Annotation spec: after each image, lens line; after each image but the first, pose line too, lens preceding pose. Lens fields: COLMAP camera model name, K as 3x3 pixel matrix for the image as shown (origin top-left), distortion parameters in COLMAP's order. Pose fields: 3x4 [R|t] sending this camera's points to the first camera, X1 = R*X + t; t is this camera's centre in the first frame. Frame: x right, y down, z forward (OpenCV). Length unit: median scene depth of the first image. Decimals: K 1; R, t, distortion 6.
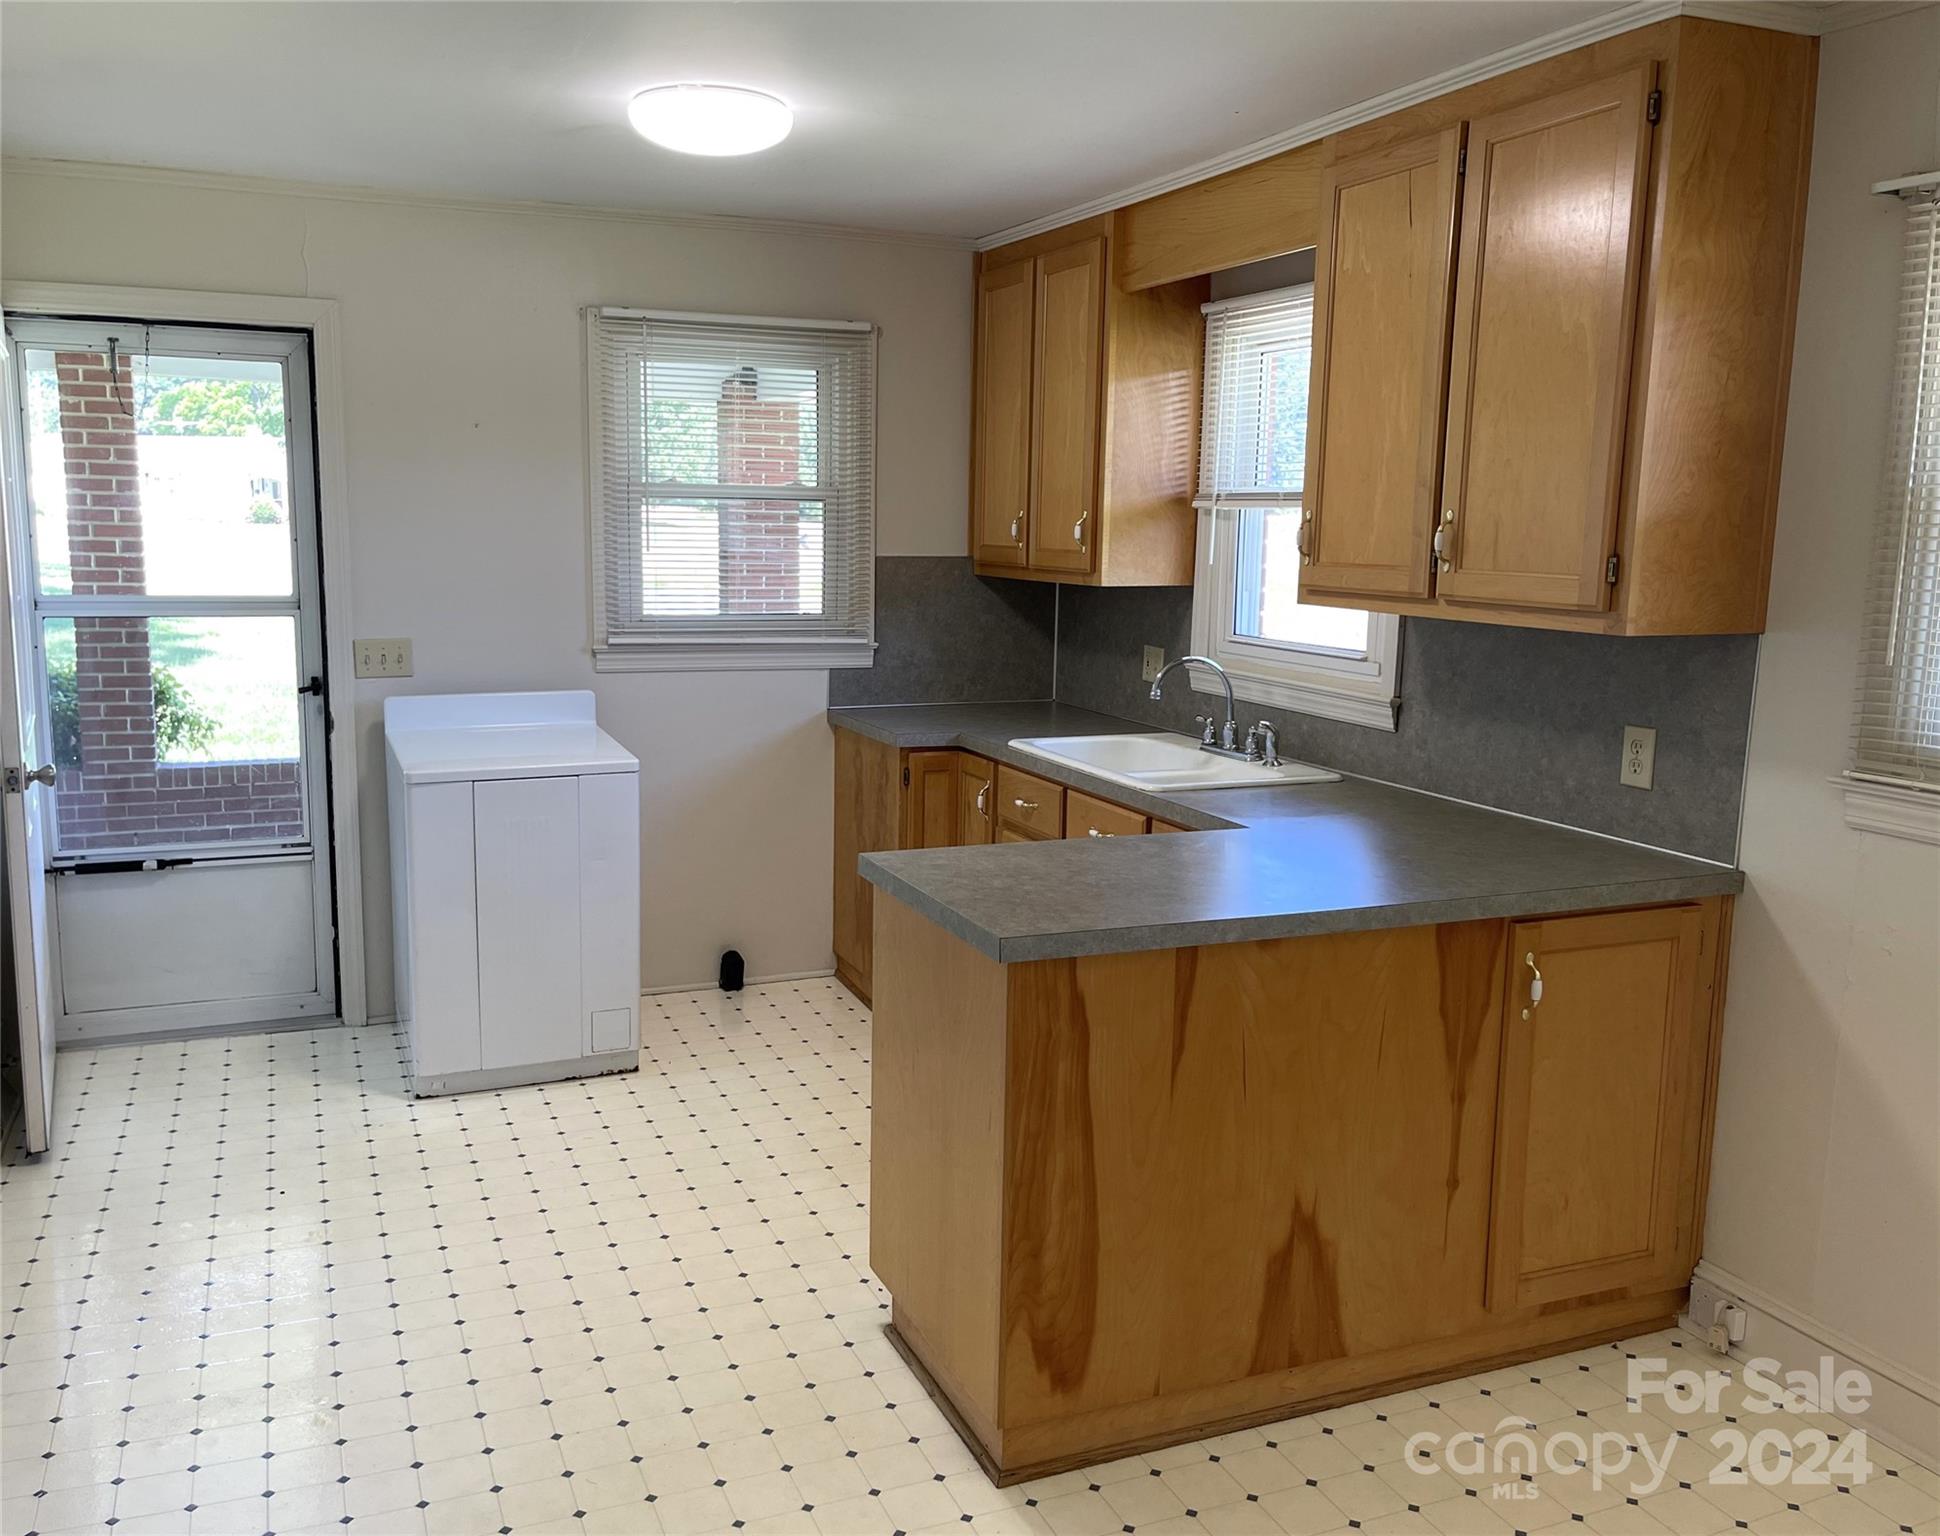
lens RADIAL K [[1621.6, 0, 970.0], [0, 1621.6, 768.0], [0, 0, 1]] dist [0.080917, -0.131130]
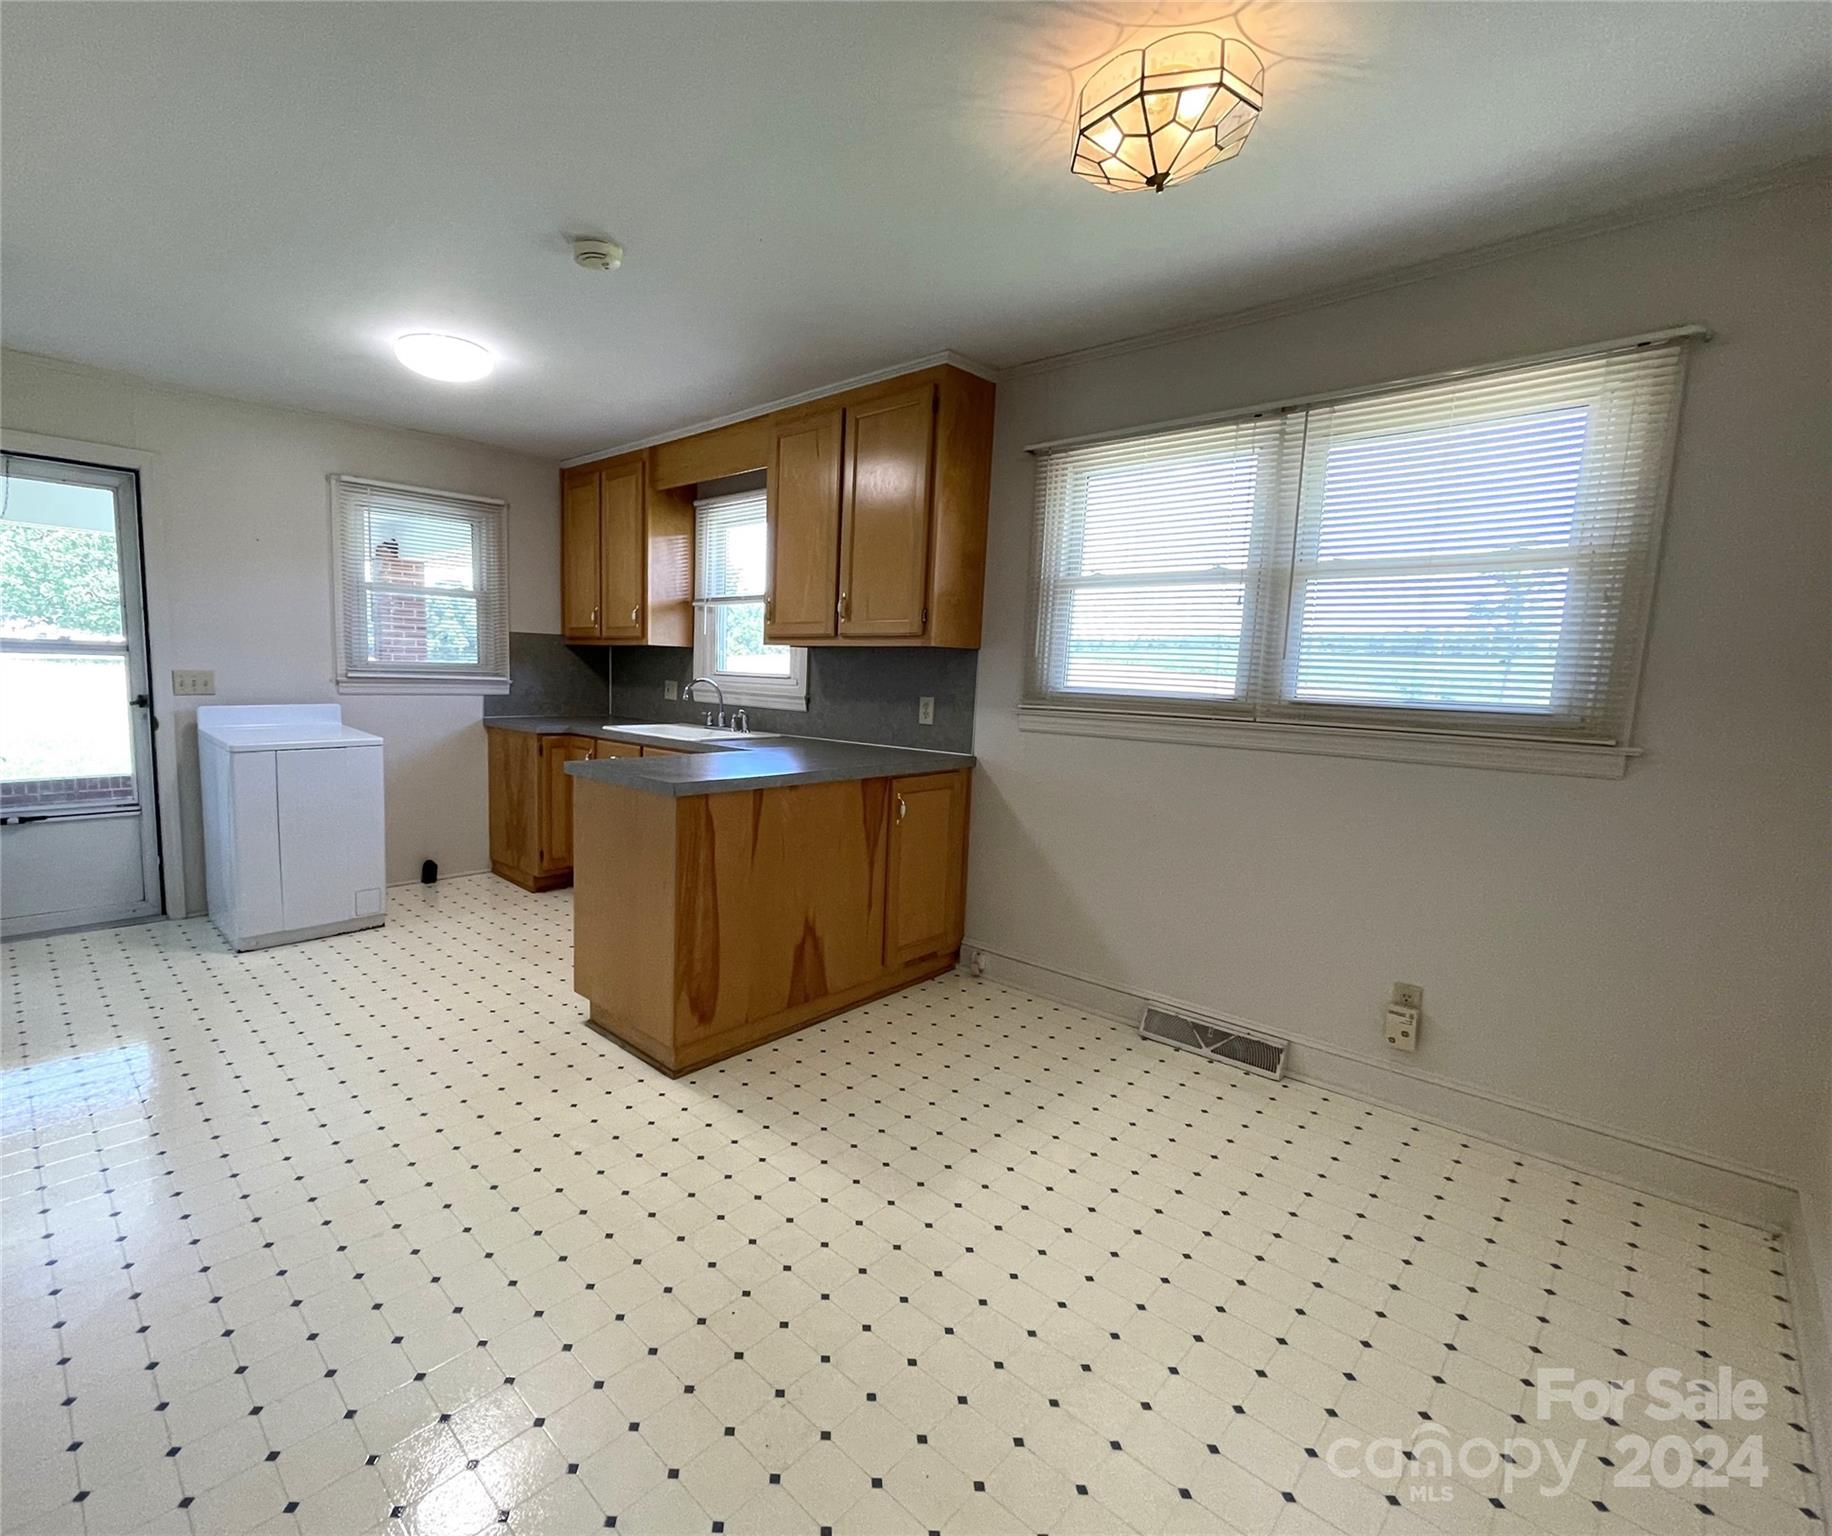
lens RADIAL K [[846.7, 0, 848.4], [0, 846.7, 770.2], [0, 0, 1]] dist [-0.001501, -0.000772]
pose [[0.922397, -0.042938, 0.383849, -0.102505], [0.050483, 0.998679, -0.009599, 0.064675], [-0.382929, 0.028232, 0.923346, 0.001531]]
